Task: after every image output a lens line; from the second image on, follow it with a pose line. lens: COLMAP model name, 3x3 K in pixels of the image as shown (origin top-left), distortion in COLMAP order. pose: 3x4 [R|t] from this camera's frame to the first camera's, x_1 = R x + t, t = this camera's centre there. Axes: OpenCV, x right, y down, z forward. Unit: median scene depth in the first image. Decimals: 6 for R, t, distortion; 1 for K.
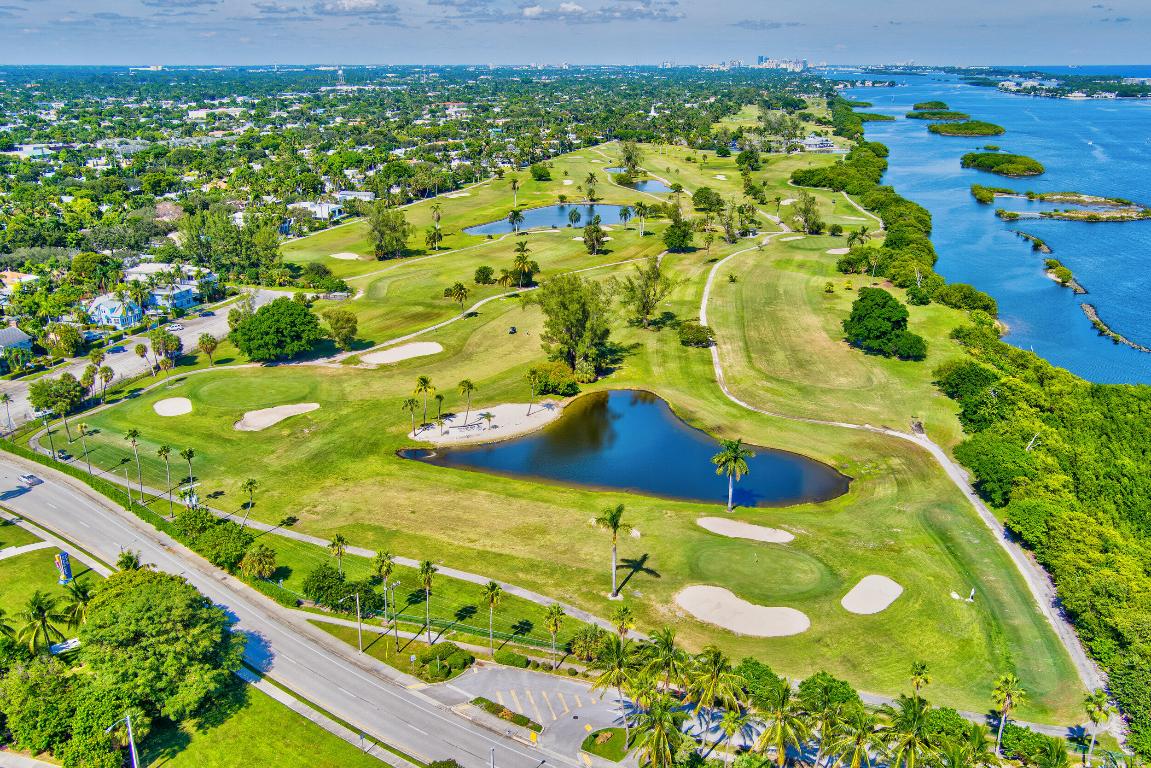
lens RADIAL K [[963.7, 0, 568.3], [0, 963.7, 384.2], [0, 0, 1]] dist [-0.014483, 0.051996]
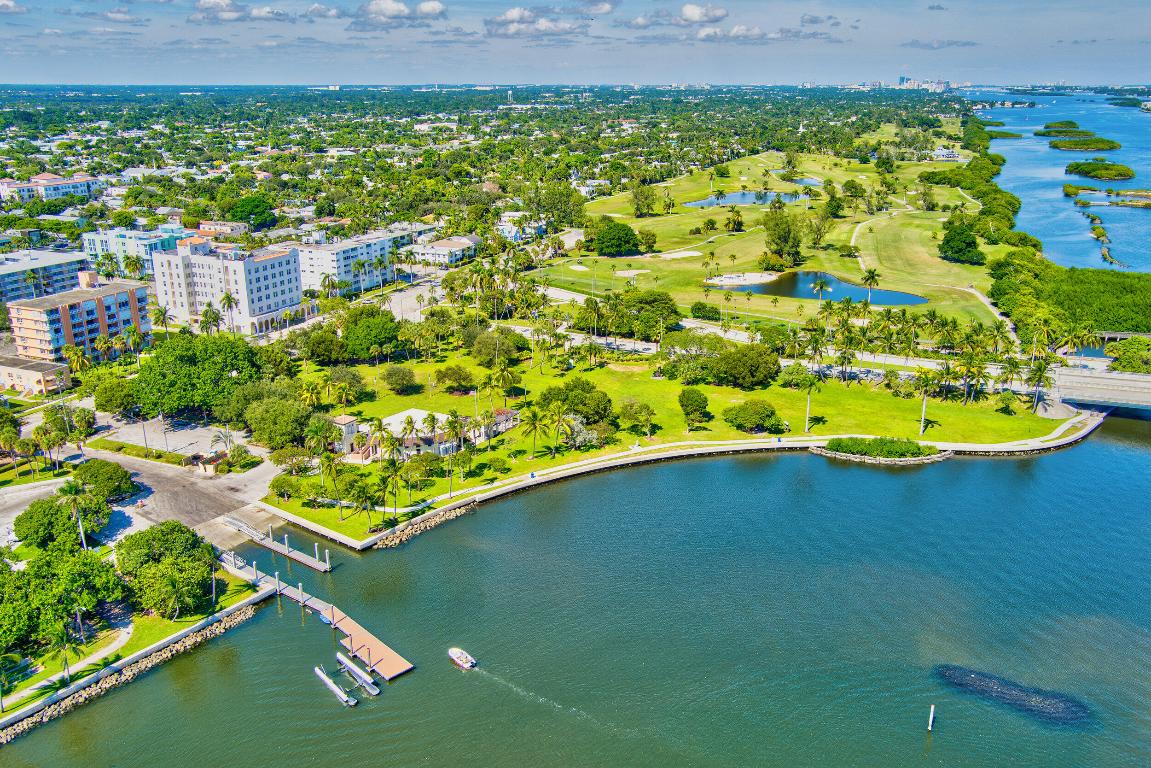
lens RADIAL K [[963.7, 0, 568.3], [0, 963.7, 384.2], [0, 0, 1]] dist [-0.014483, 0.051996]
pose [[0.991253, 0.040803, -0.125511, -0.059360], [-0.043061, 0.998955, -0.015329, 0.099952], [0.124754, 0.020600, 0.991974, -0.326472]]
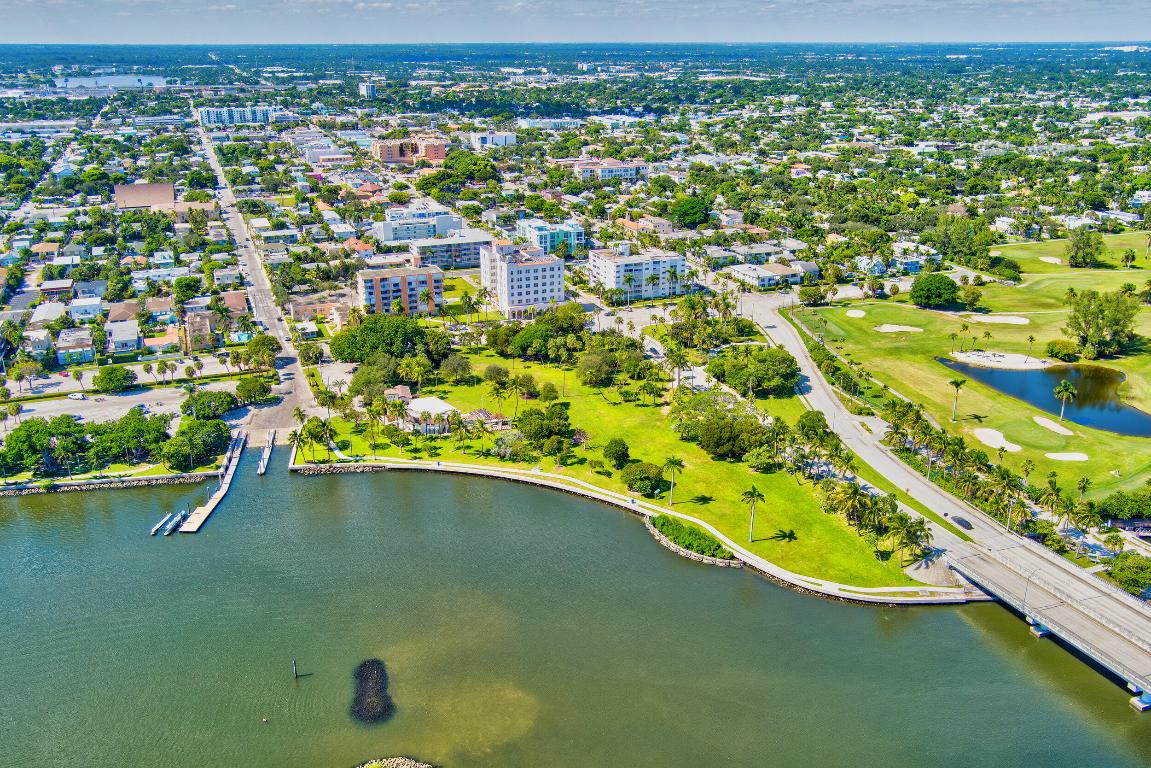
lens RADIAL K [[963.7, 0, 568.3], [0, 963.7, 384.2], [0, 0, 1]] dist [-0.014483, 0.051996]
pose [[0.617120, 0.268900, -0.739497, 0.253927], [-0.249749, 0.958138, 0.139985, 0.011358], [0.746183, 0.098301, 0.658444, -0.256840]]
